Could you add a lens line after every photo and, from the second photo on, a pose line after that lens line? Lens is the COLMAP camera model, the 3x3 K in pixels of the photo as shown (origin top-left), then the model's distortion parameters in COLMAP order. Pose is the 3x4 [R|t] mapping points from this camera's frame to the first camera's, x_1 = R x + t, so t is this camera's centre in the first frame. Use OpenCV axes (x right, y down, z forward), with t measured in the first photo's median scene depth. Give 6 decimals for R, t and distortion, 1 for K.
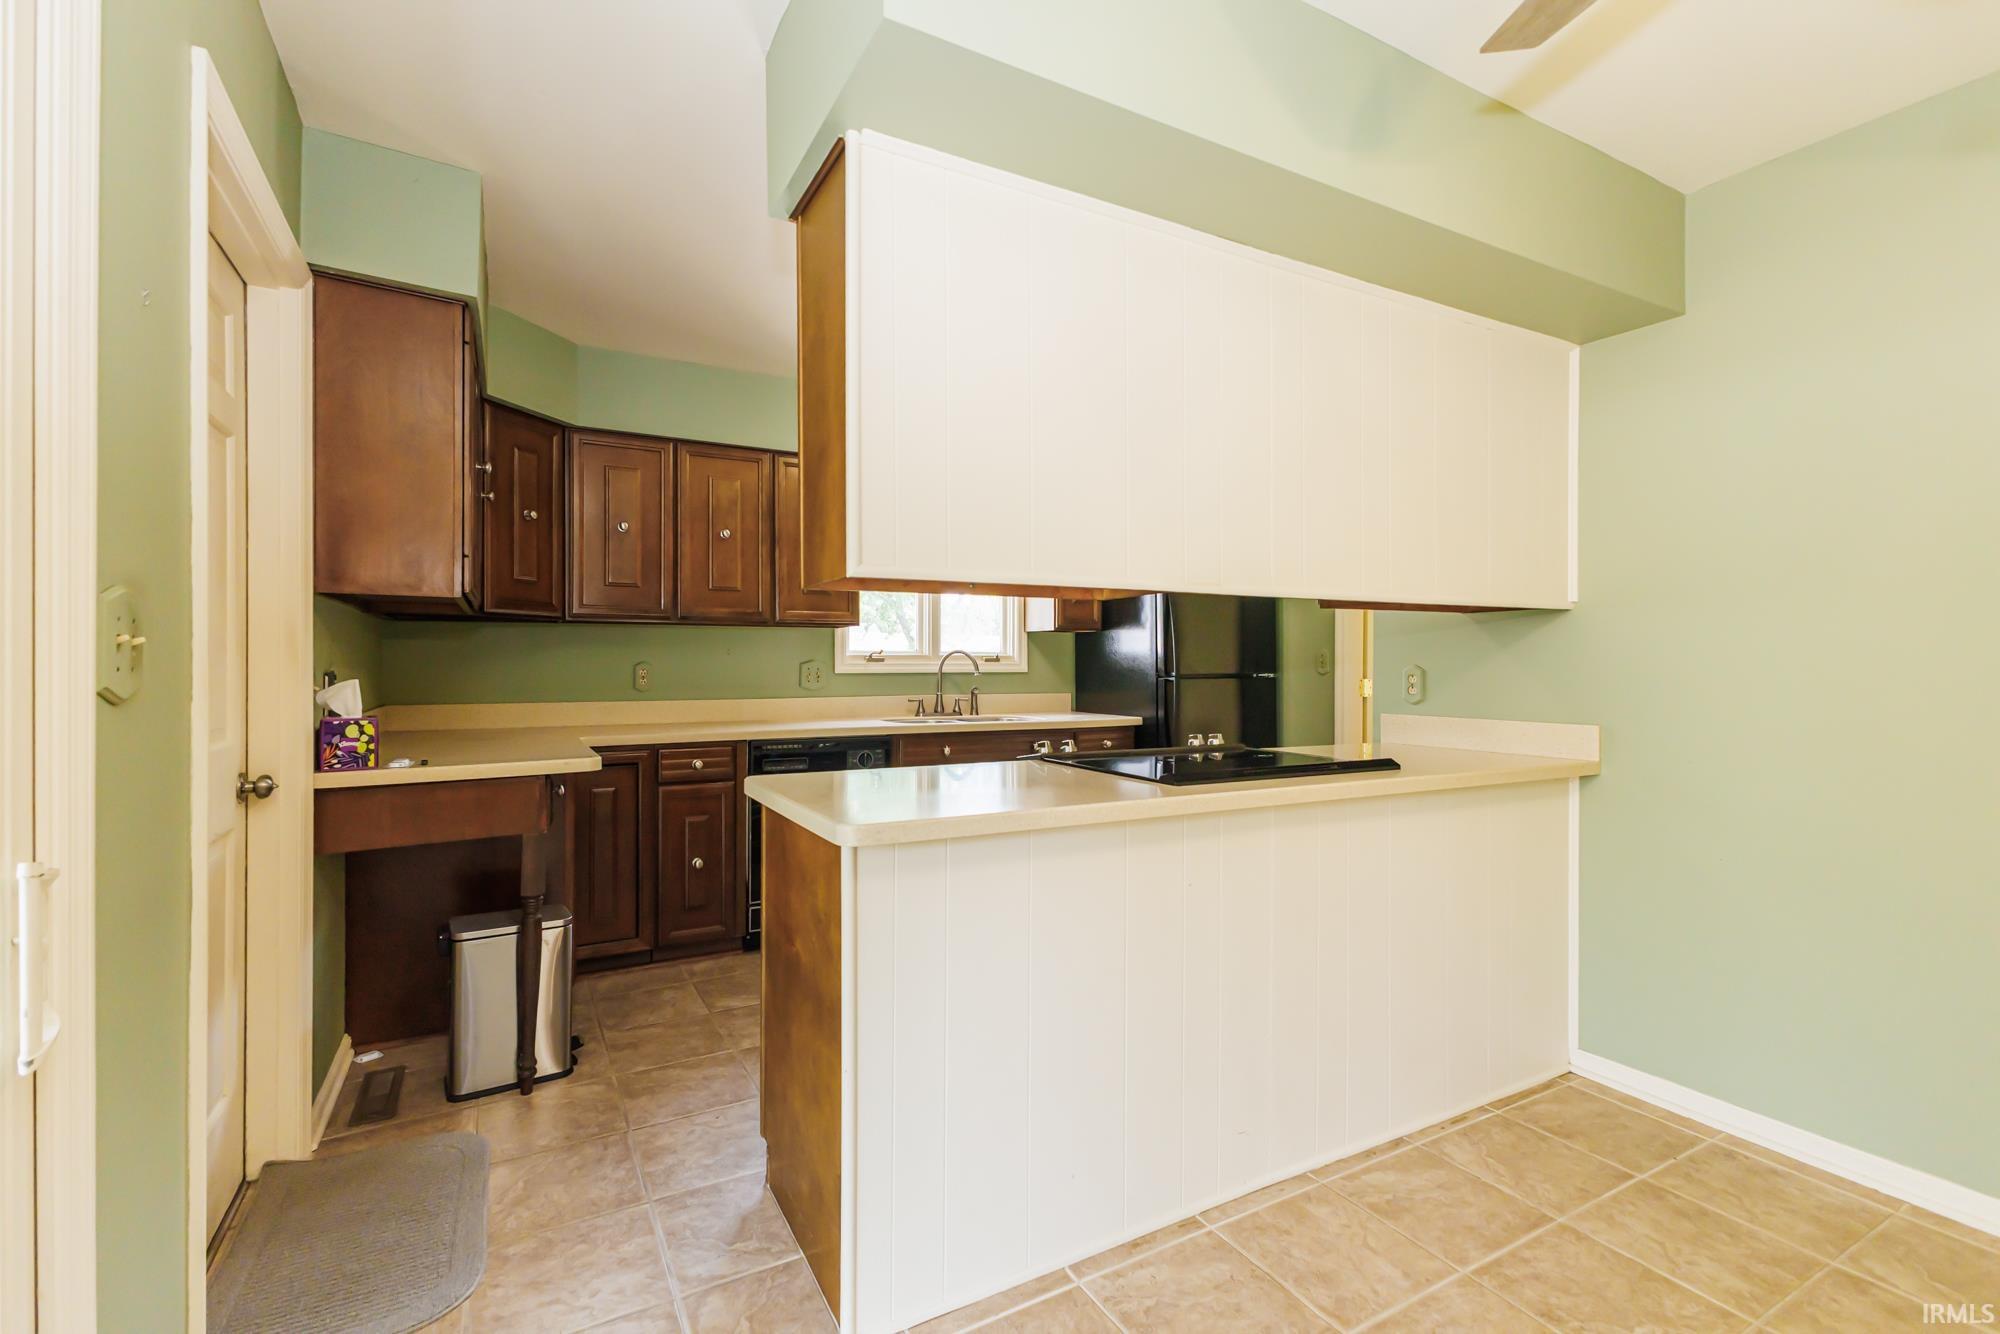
lens RADIAL K [[868.1, 0, 991.3], [0, 868.1, 666.0], [0, 0, 1]] dist [0.010707, -0.001938]
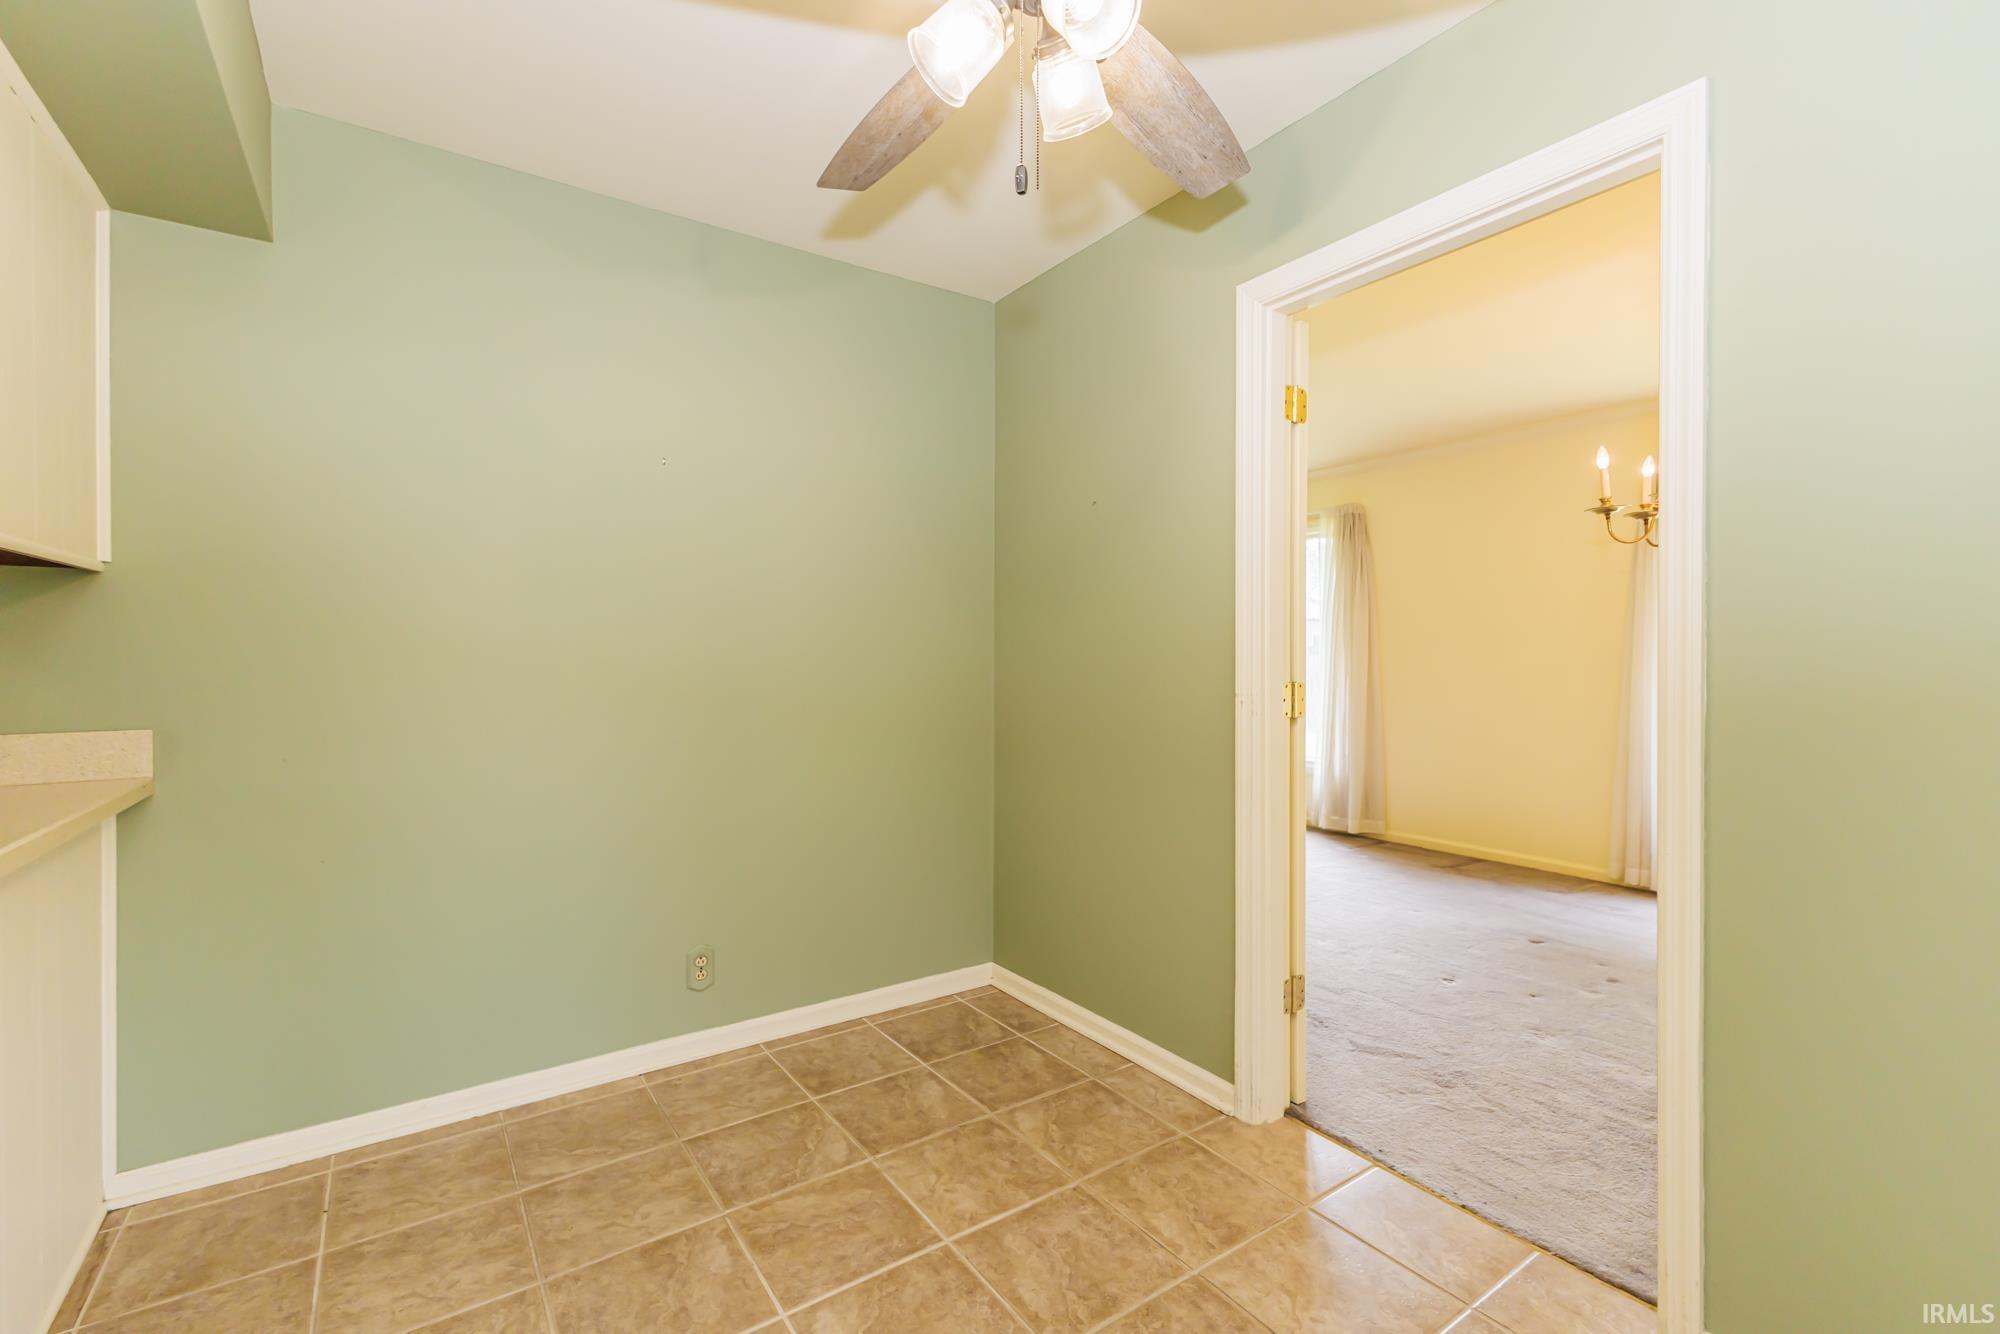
lens RADIAL K [[868.1, 0, 996.1], [0, 868.1, 664.1], [0, 0, 1]] dist [0.010707, -0.001938]
pose [[-0.092792, -0.015760, 0.995561, -0.159489], [-0.004243, 0.999872, 0.015433, -0.004144], [-0.995677, -0.002792, -0.092847, 0.439750]]
